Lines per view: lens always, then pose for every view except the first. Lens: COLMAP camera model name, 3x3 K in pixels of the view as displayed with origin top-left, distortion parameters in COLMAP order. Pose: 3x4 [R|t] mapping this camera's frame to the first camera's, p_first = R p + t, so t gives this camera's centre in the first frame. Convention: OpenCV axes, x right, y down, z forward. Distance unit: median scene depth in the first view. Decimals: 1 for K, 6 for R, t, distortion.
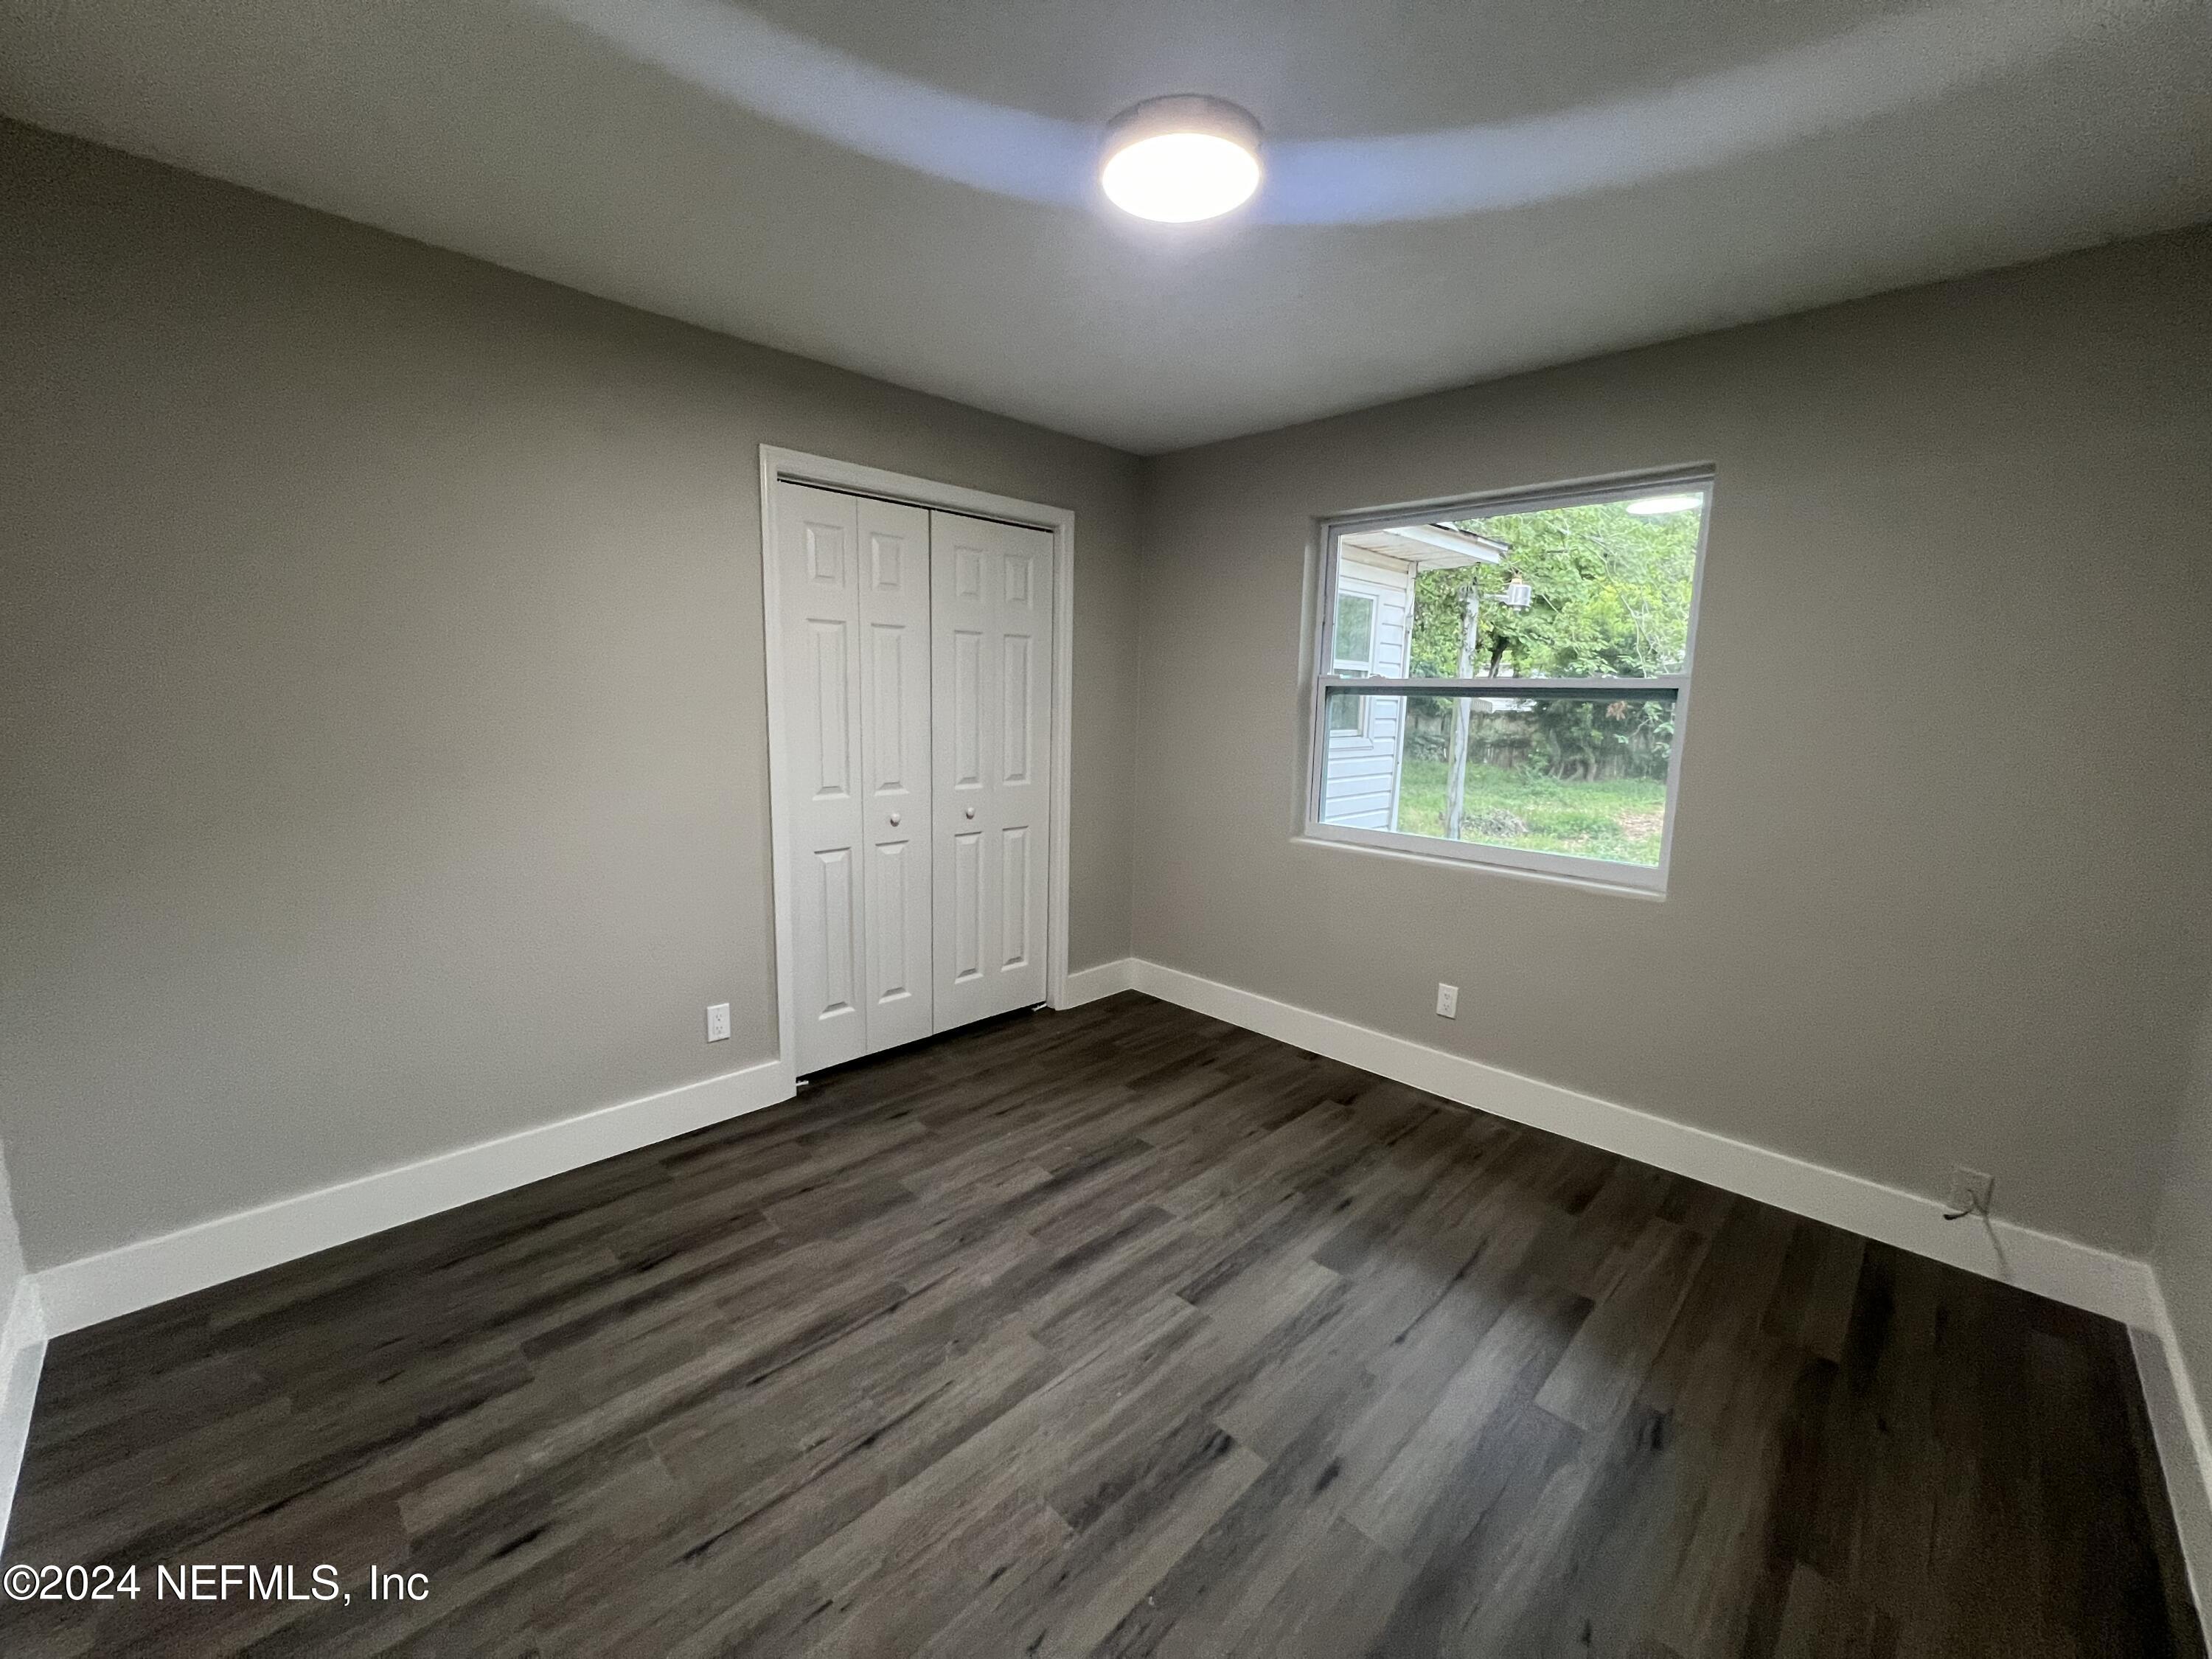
lens RADIAL K [[882.8, 0, 1106.1], [0, 882.8, 825.4], [0, 0, 1]] dist [-0.000863, -0.000119]
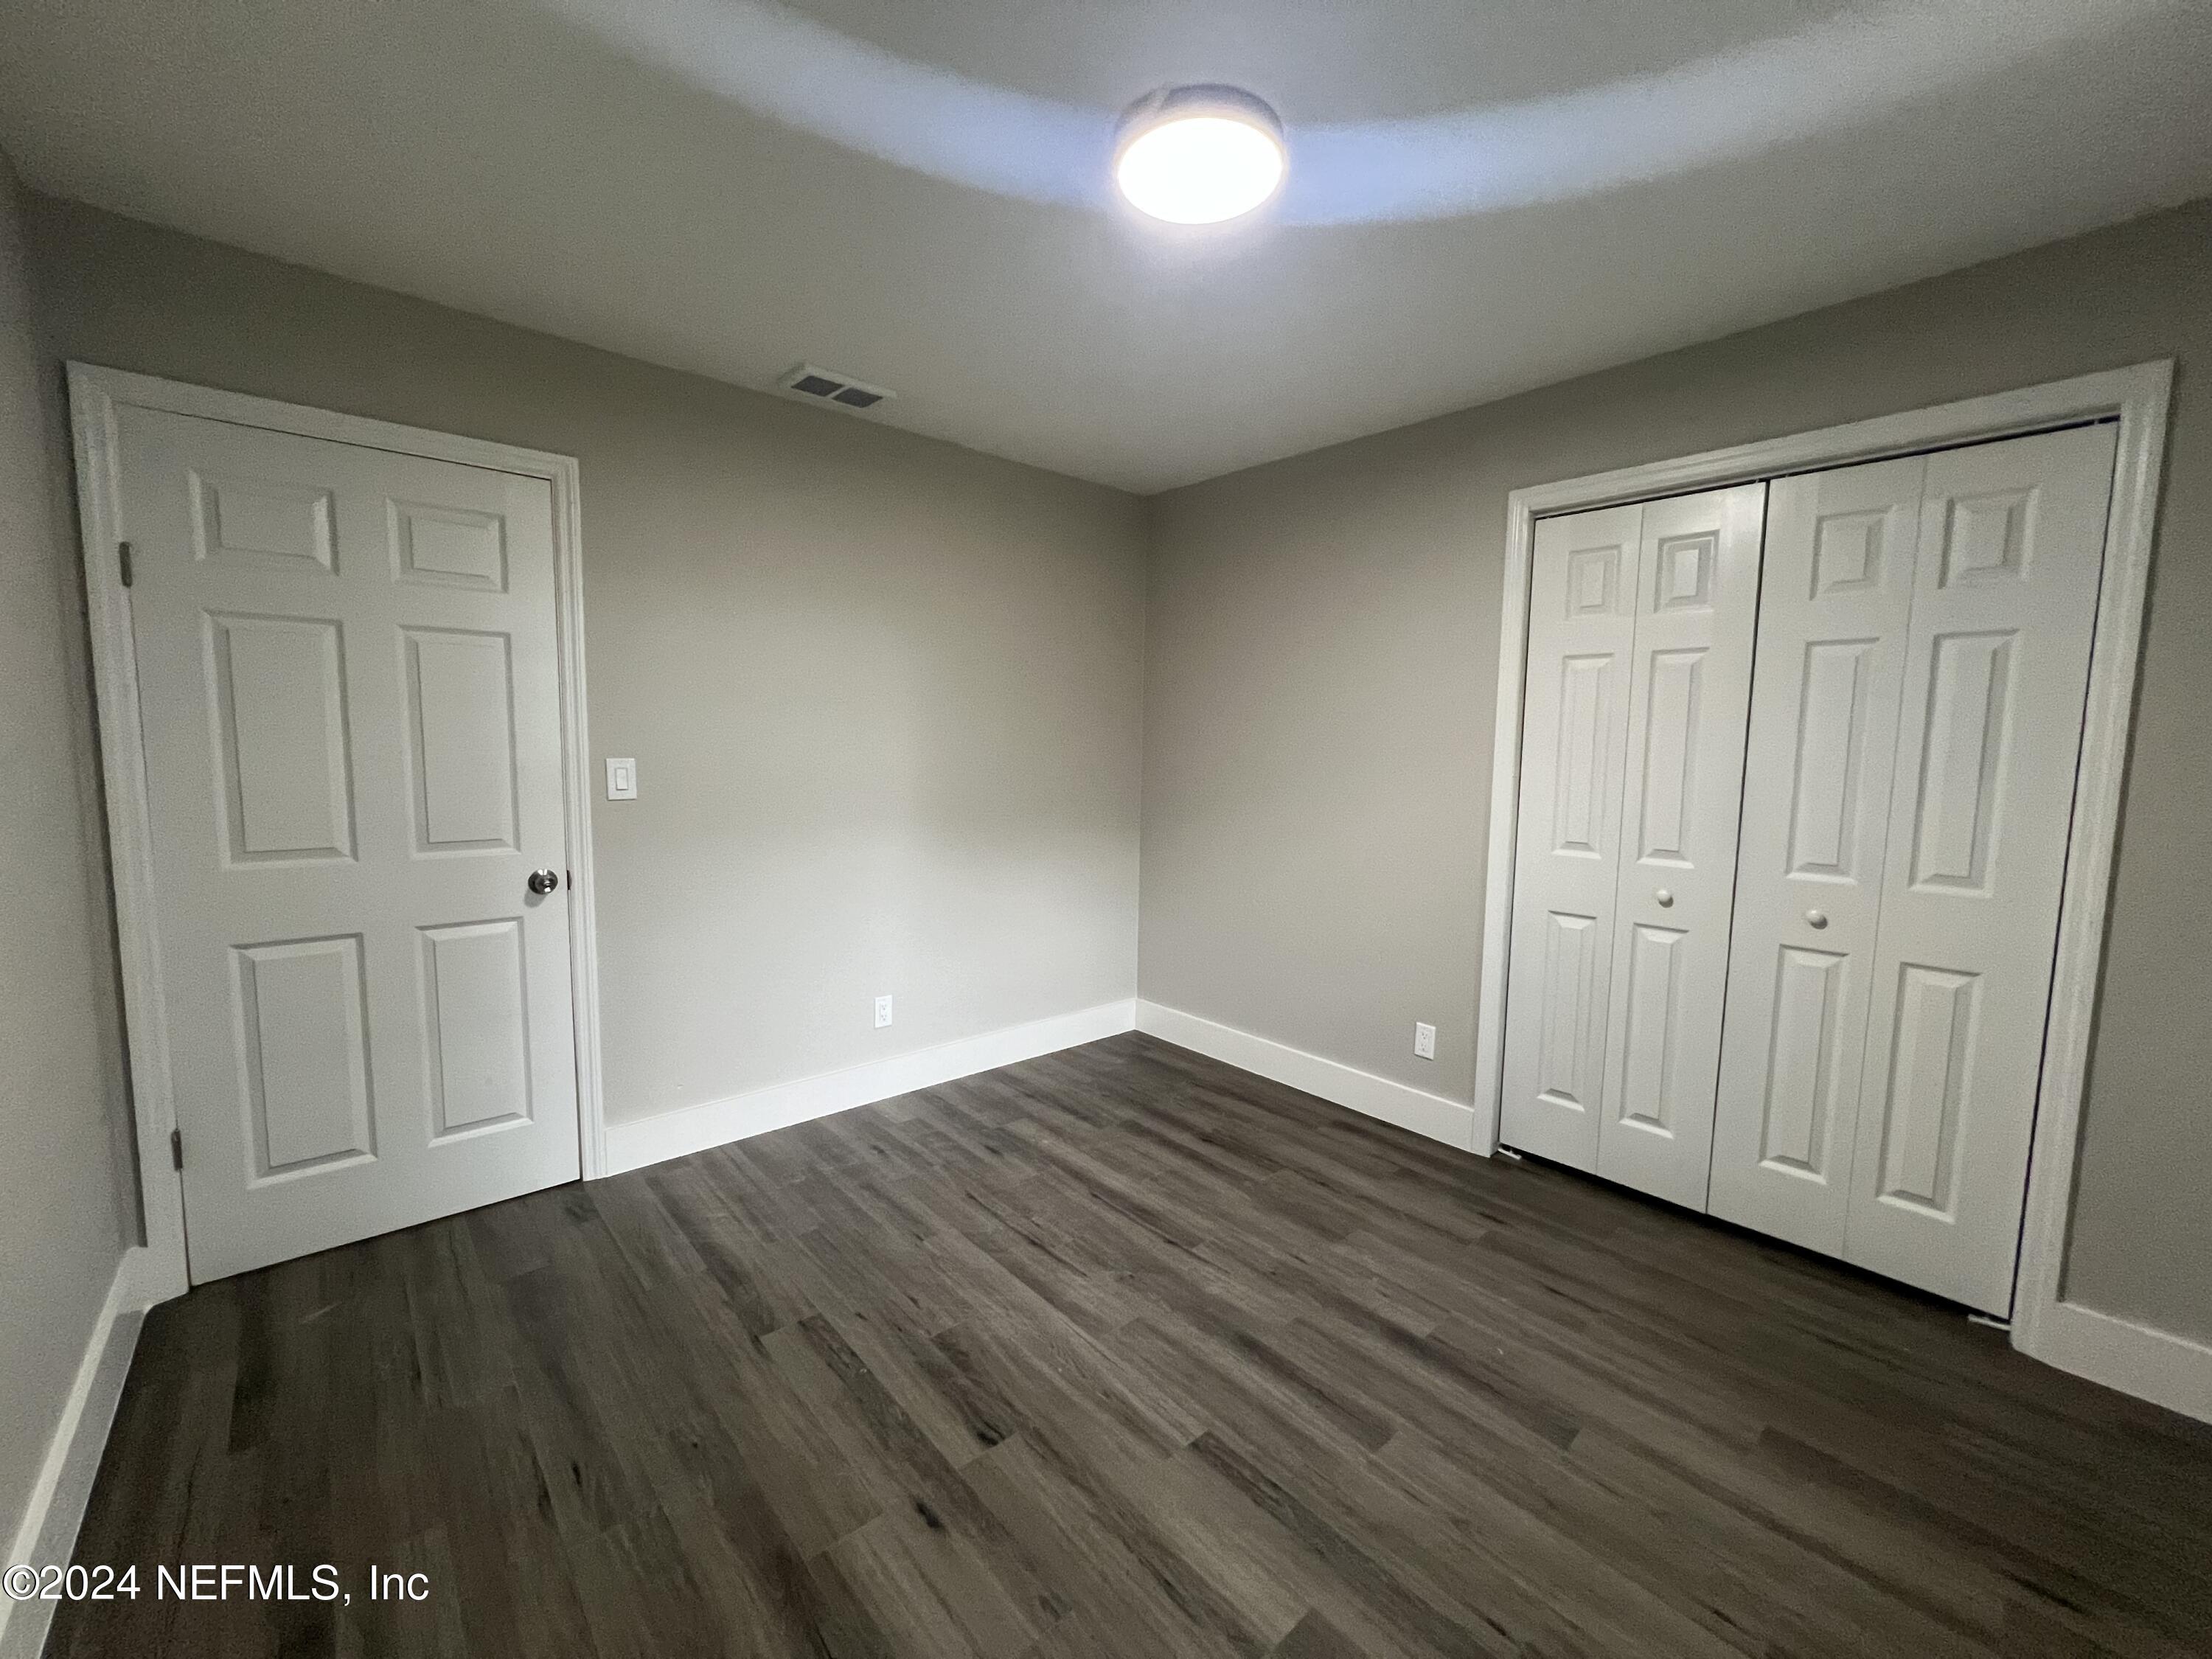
lens RADIAL K [[882.8, 0, 1106.1], [0, 882.8, 825.4], [0, 0, 1]] dist [-0.000863, -0.000119]
pose [[-0.064345, 0.071326, -0.995375, 0.795649], [-0.164712, 0.983003, 0.081087, -0.073166], [0.984241, 0.169168, -0.051503, 0.779084]]
